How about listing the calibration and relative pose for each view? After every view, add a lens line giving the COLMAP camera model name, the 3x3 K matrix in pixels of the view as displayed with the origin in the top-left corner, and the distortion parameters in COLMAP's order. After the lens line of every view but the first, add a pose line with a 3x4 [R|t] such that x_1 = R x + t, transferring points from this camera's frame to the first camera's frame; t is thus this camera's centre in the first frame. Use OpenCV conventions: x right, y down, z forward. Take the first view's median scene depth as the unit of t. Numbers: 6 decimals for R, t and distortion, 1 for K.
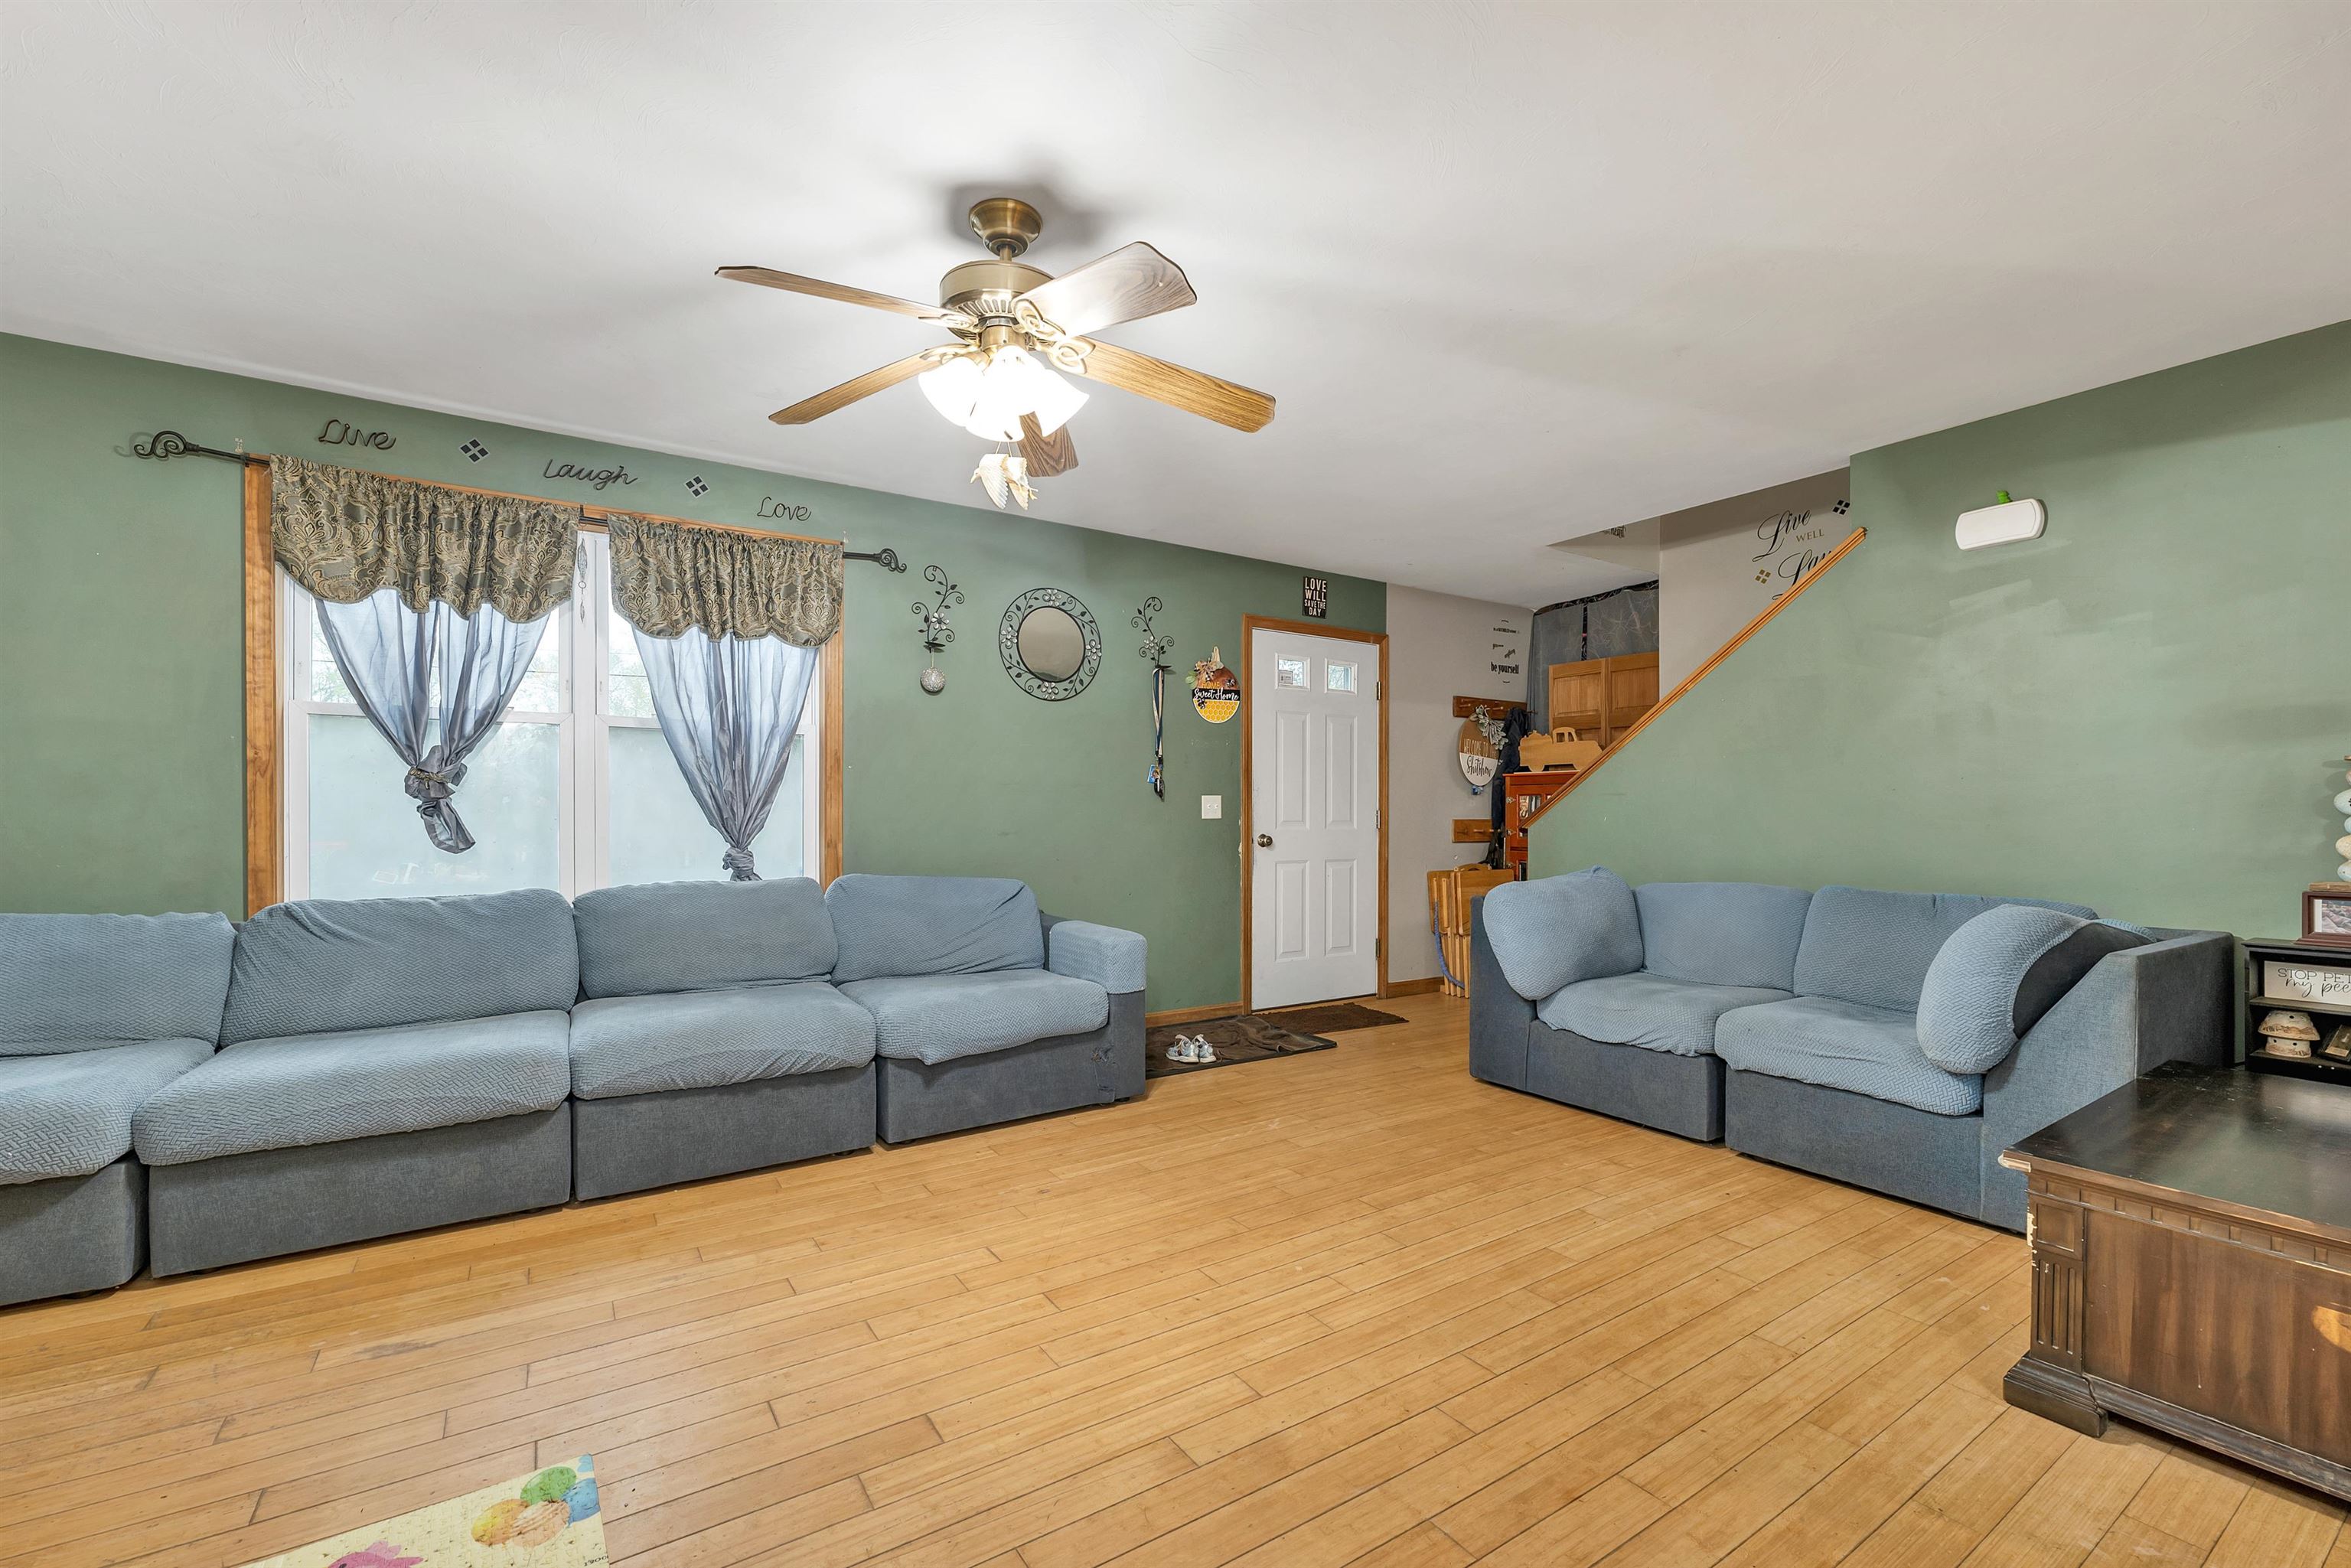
lens RADIAL K [[978.7, 0, 1164.3], [0, 978.7, 795.9], [0, 0, 1]] dist [-0.002558, -0.000469]
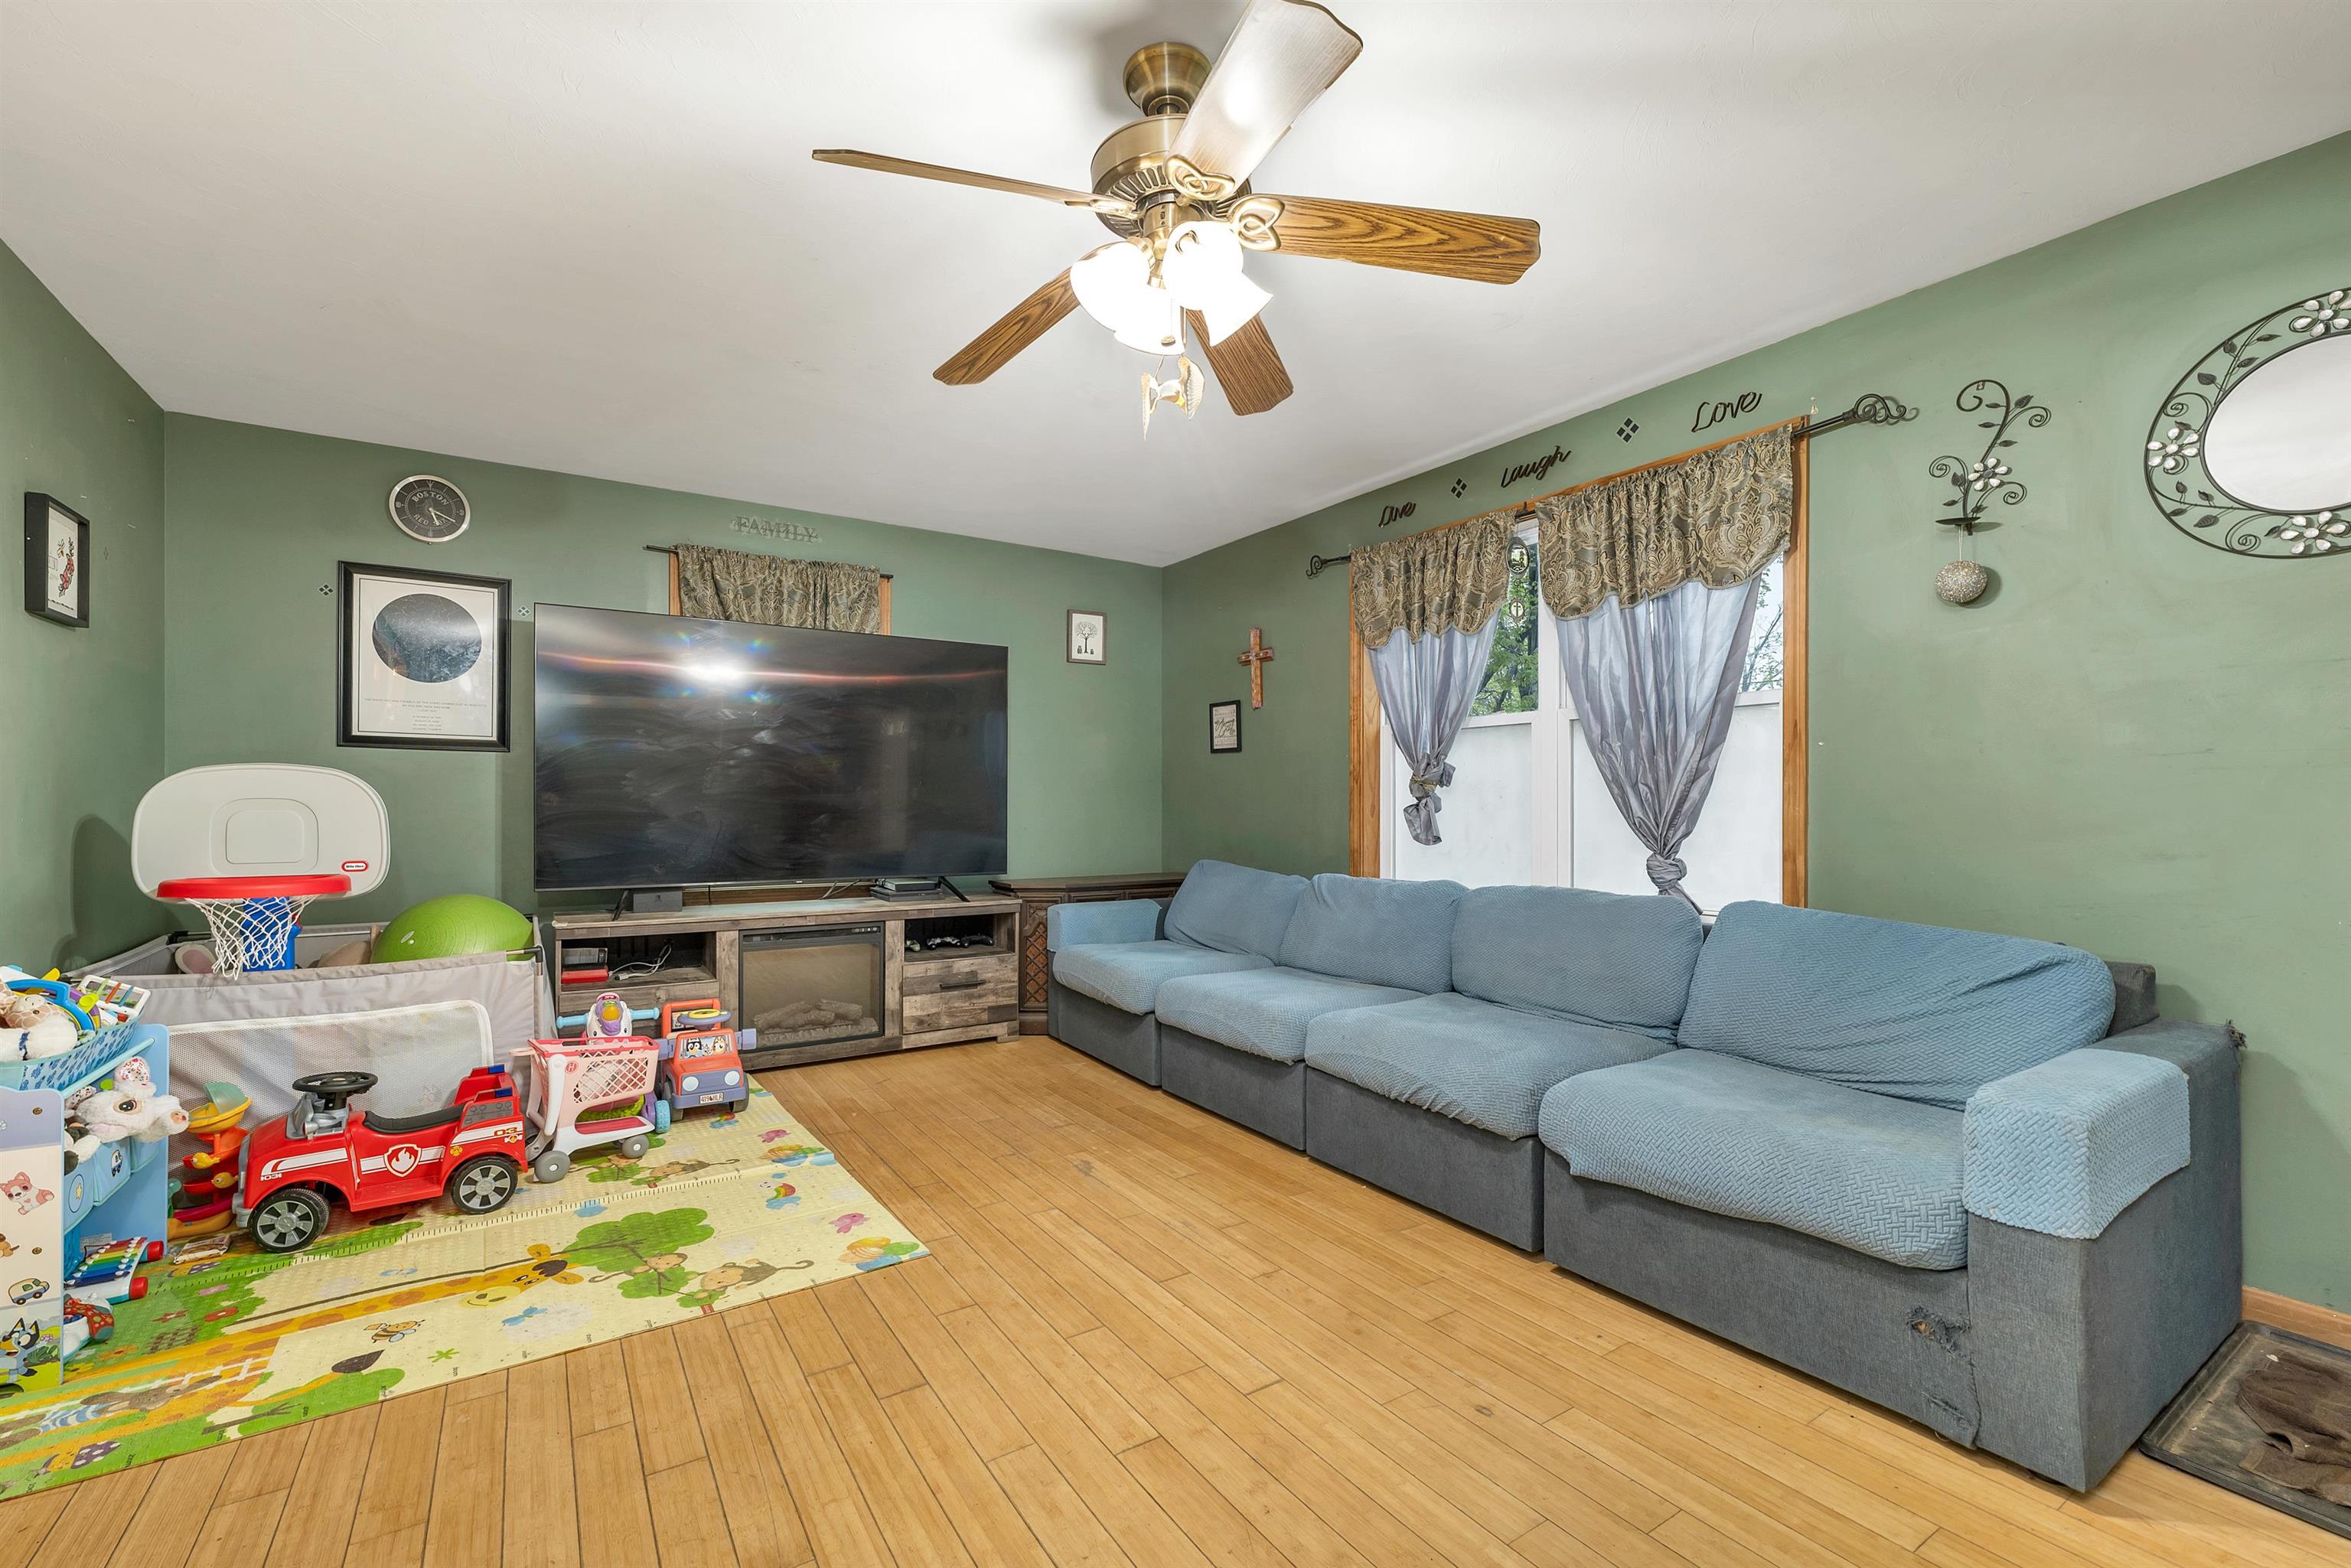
lens RADIAL K [[978.7, 0, 1151.1], [0, 978.7, 798.9], [0, 0, 1]] dist [-0.002558, -0.000469]
pose [[-0.000357, -0.008461, -0.999964, 0.475334], [0.014985, 0.999852, -0.008466, 0.009377], [0.999888, -0.014988, -0.000231, 0.731131]]
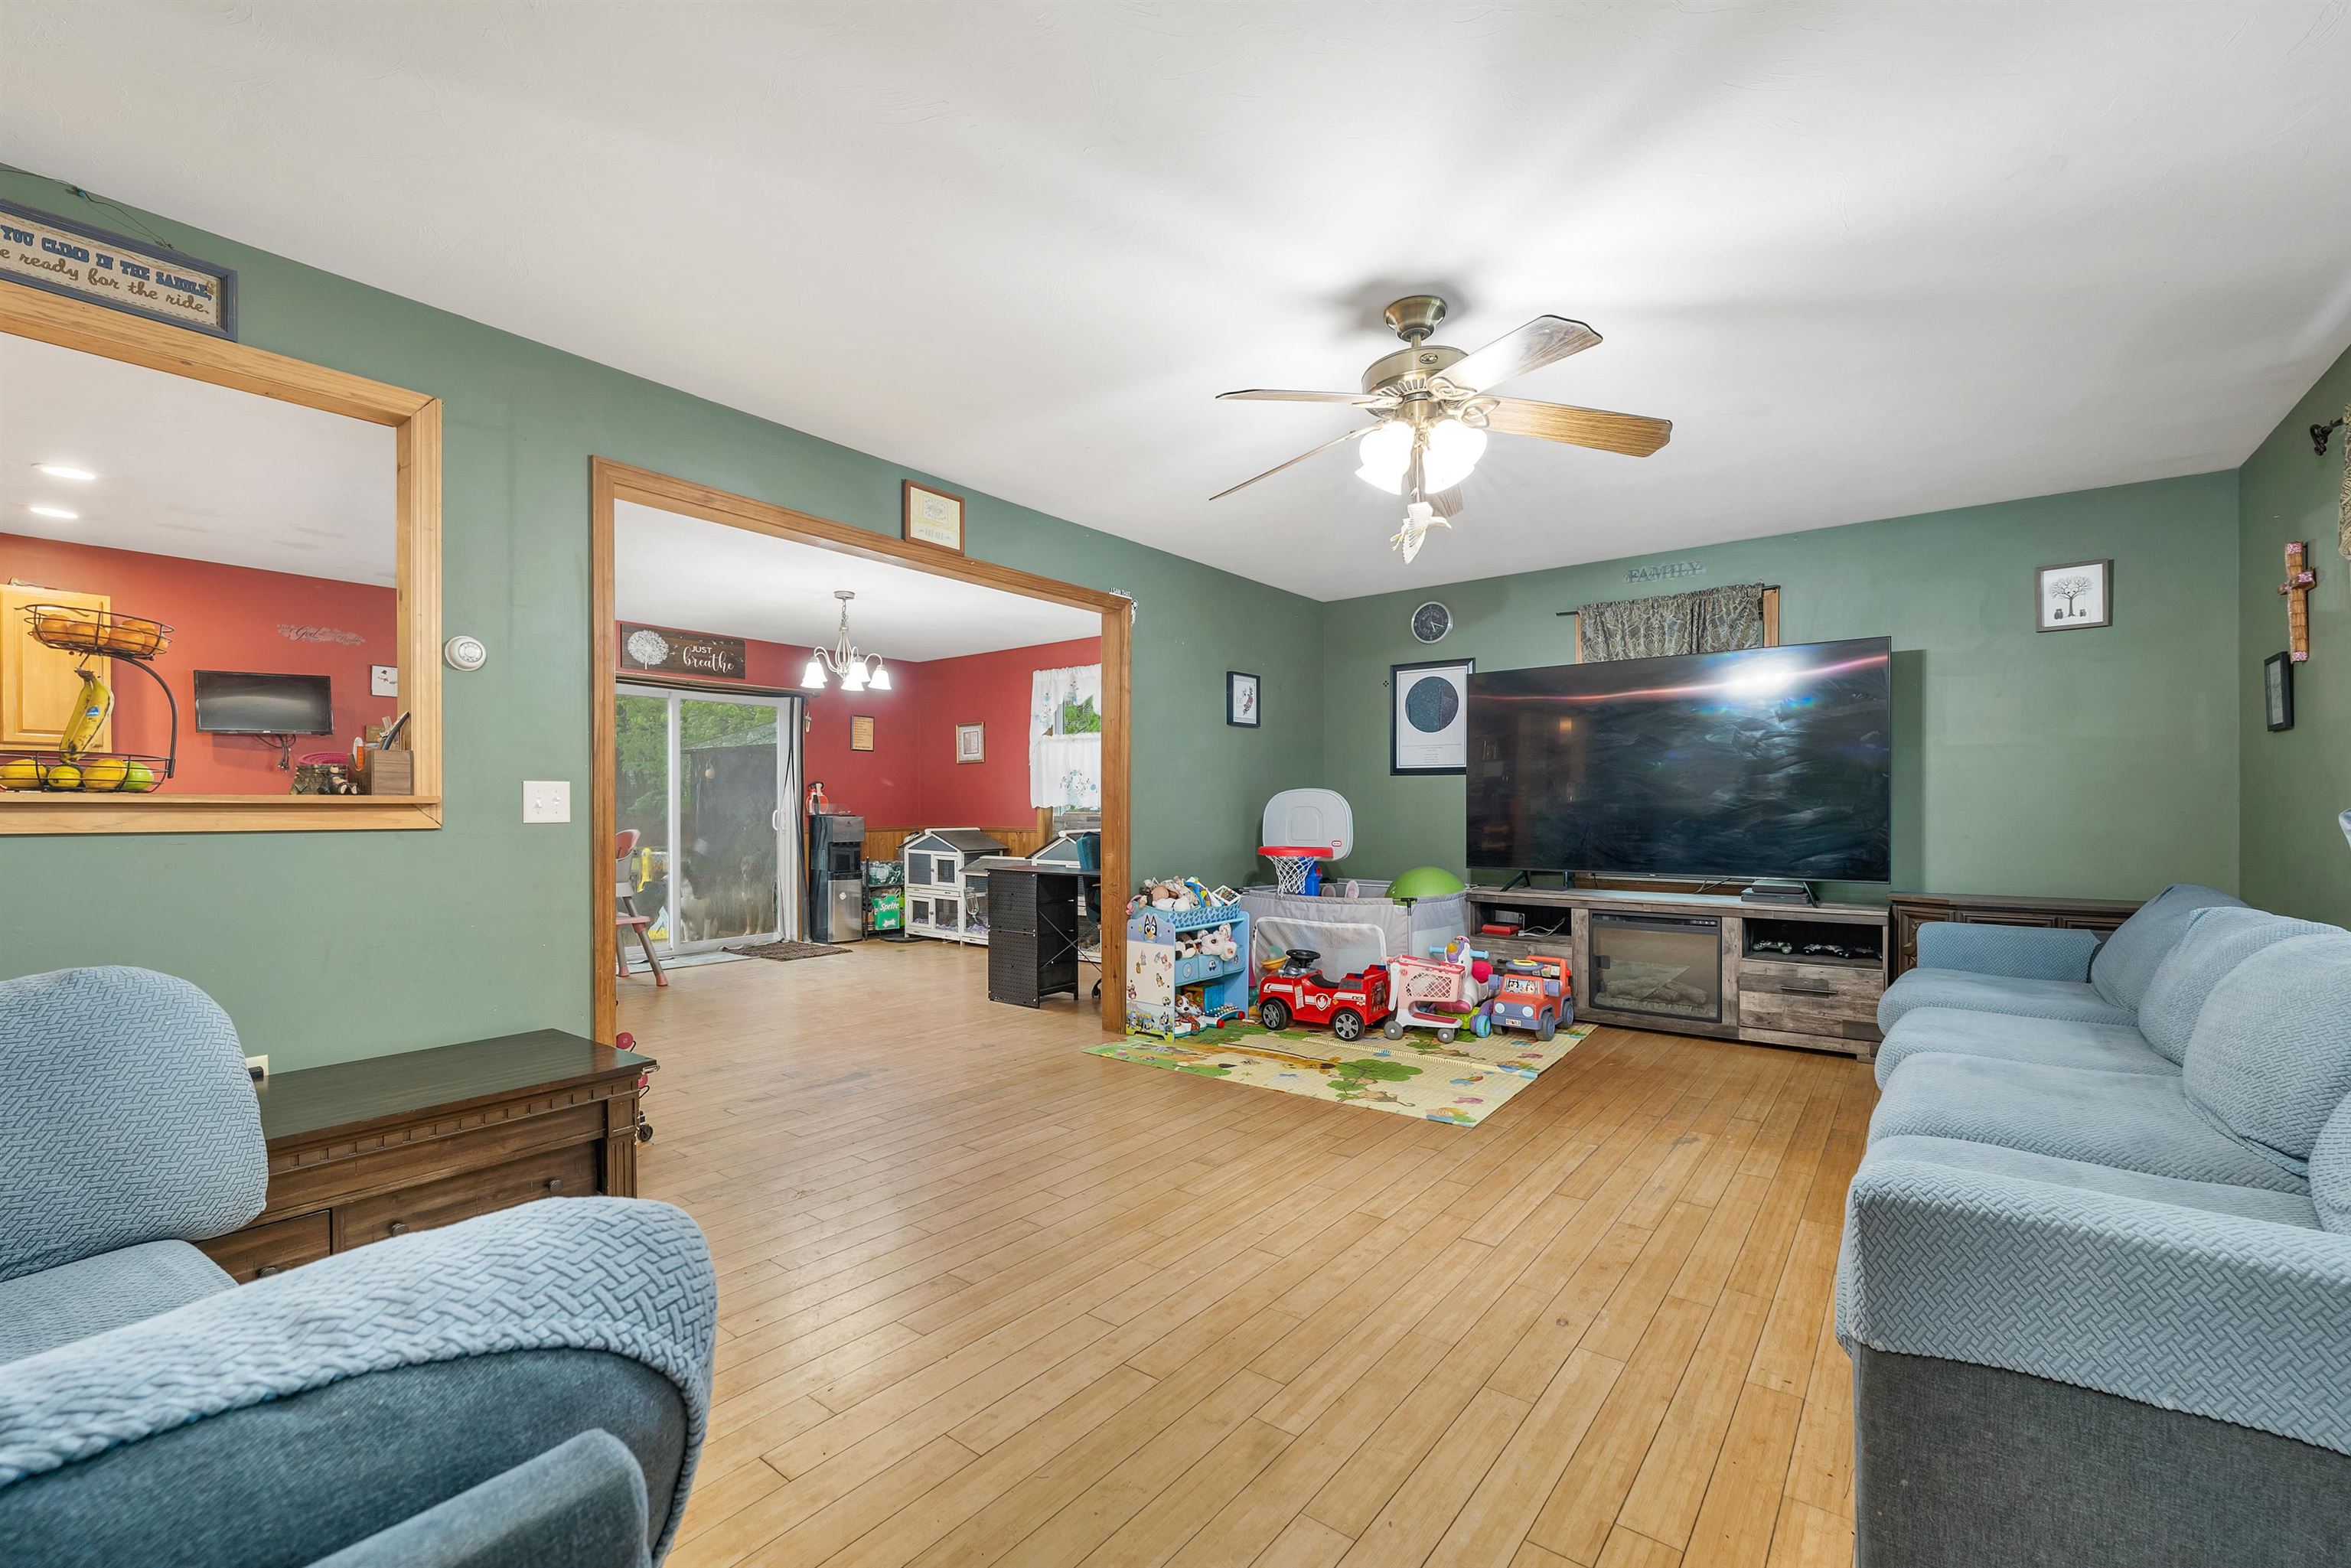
lens RADIAL K [[978.7, 0, 1186.4], [0, 978.7, 805.0], [0, 0, 1]] dist [-0.002558, -0.000469]
pose [[-0.937209, -0.004105, -0.348743, 0.376294], [0.003599, 0.999764, -0.021440, 0.023520], [0.348749, -0.021349, -0.936973, 1.486938]]
